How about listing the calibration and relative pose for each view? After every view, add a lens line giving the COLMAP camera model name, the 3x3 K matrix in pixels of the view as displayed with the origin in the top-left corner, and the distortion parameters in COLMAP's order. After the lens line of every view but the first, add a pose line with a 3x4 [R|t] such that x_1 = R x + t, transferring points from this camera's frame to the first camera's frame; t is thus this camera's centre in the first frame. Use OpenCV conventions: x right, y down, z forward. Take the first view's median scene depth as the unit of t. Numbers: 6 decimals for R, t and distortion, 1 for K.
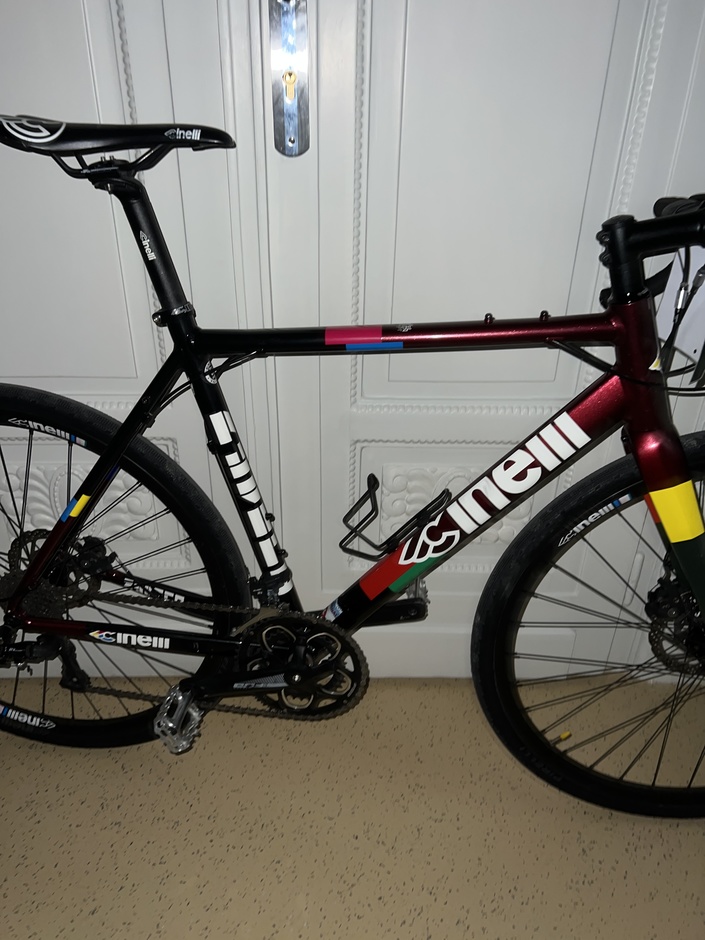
lens RADIAL K [[730.7, 0, 351.7], [0, 730.7, 469.0], [0, 0, 1]] dist [0.010072, -0.004046]
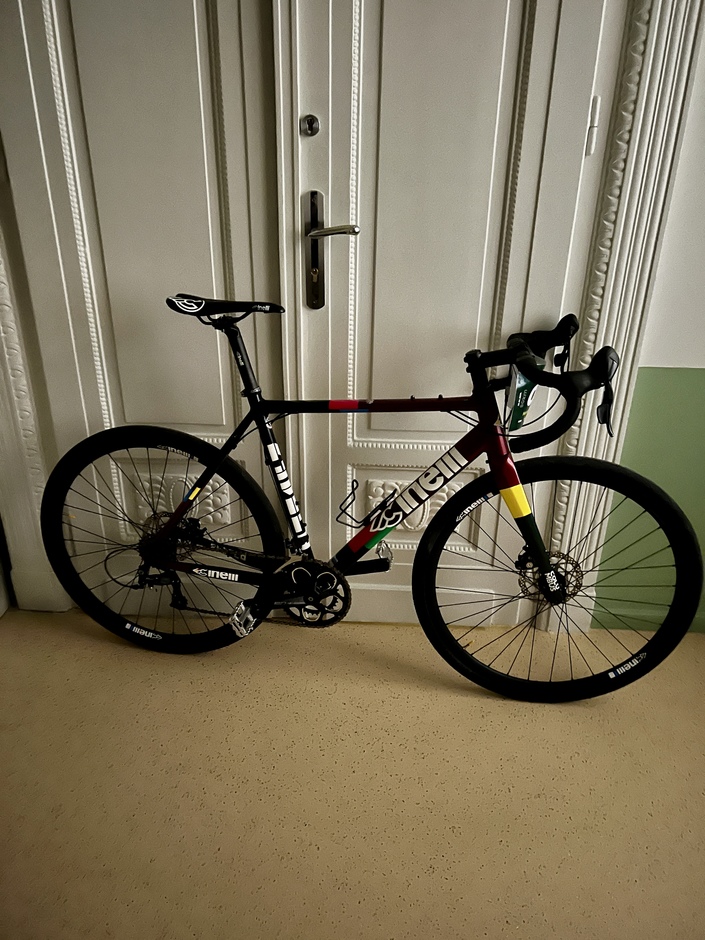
lens RADIAL K [[708.8, 0, 353.2], [0, 708.8, 471.9], [0, 0, 1]] dist [0.042299, -0.000127]
pose [[0.998890, 0.022533, -0.041366, 0.091256], [-0.024932, 0.997981, -0.058419, 0.086020], [0.039966, 0.059386, 0.997435, -0.718196]]
